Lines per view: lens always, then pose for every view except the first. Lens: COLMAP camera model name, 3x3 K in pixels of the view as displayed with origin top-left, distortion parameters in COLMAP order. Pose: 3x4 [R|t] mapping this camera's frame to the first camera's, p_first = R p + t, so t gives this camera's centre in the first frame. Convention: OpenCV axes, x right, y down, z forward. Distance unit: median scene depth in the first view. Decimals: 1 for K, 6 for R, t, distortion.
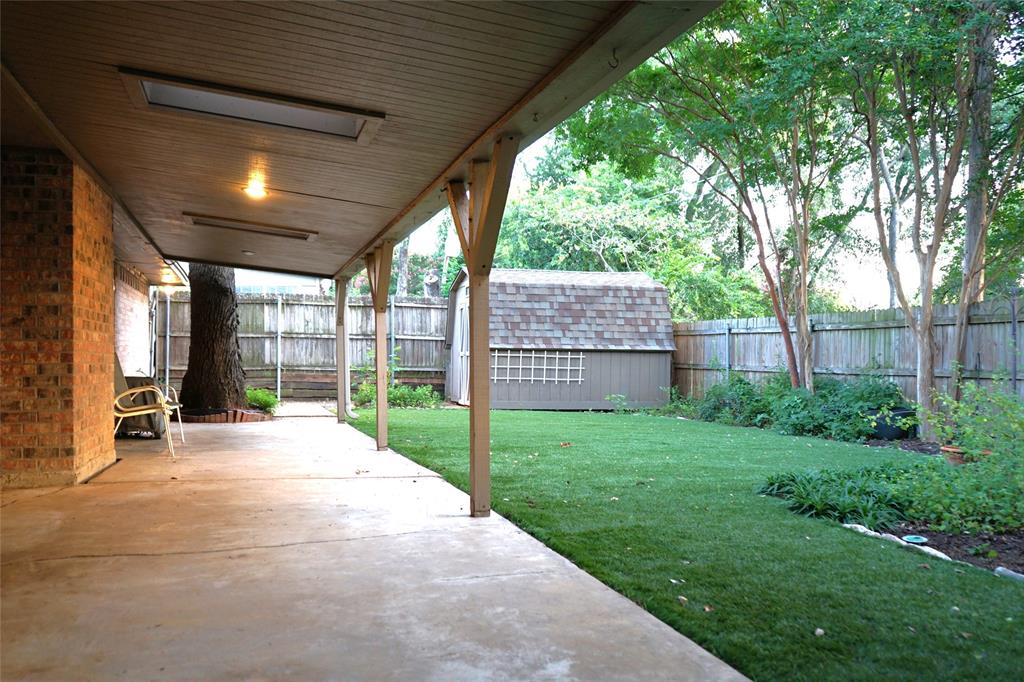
lens RADIAL K [[897.4, 0, 527.6], [0, 897.4, 342.0], [0, 0, 1]] dist [-0.013681, 0.011017]
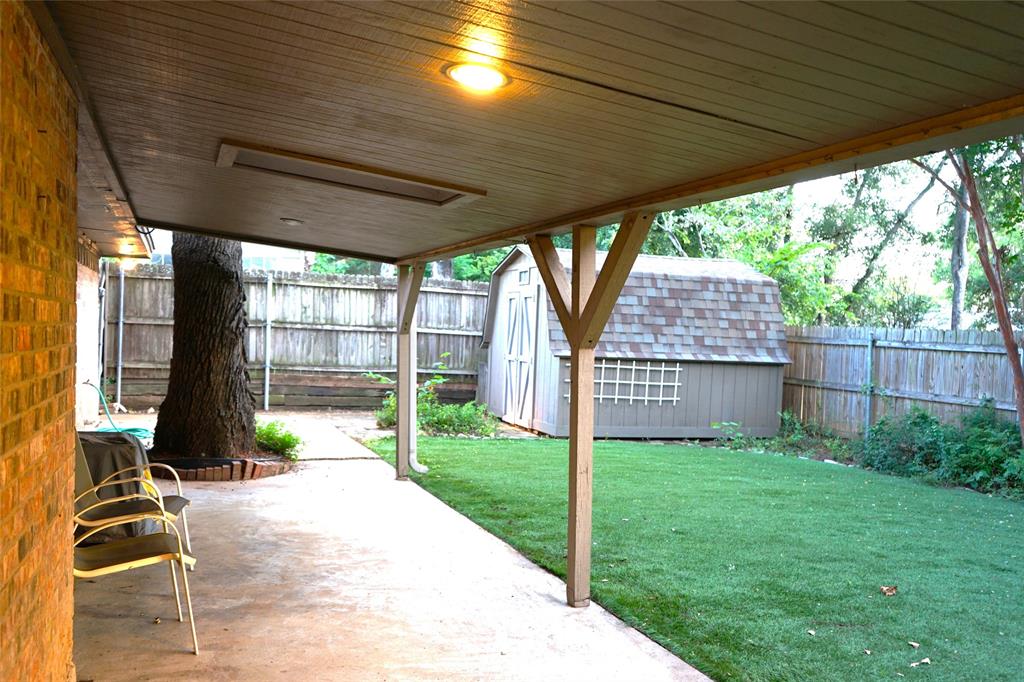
lens RADIAL K [[897.4, 0, 527.6], [0, 897.4, 342.0], [0, 0, 1]] dist [-0.013681, 0.011017]
pose [[0.997159, 0.029557, 0.069284, -0.118542], [-0.031847, 0.998974, 0.032185, -0.026784], [-0.068262, -0.034300, 0.997078, 0.238720]]
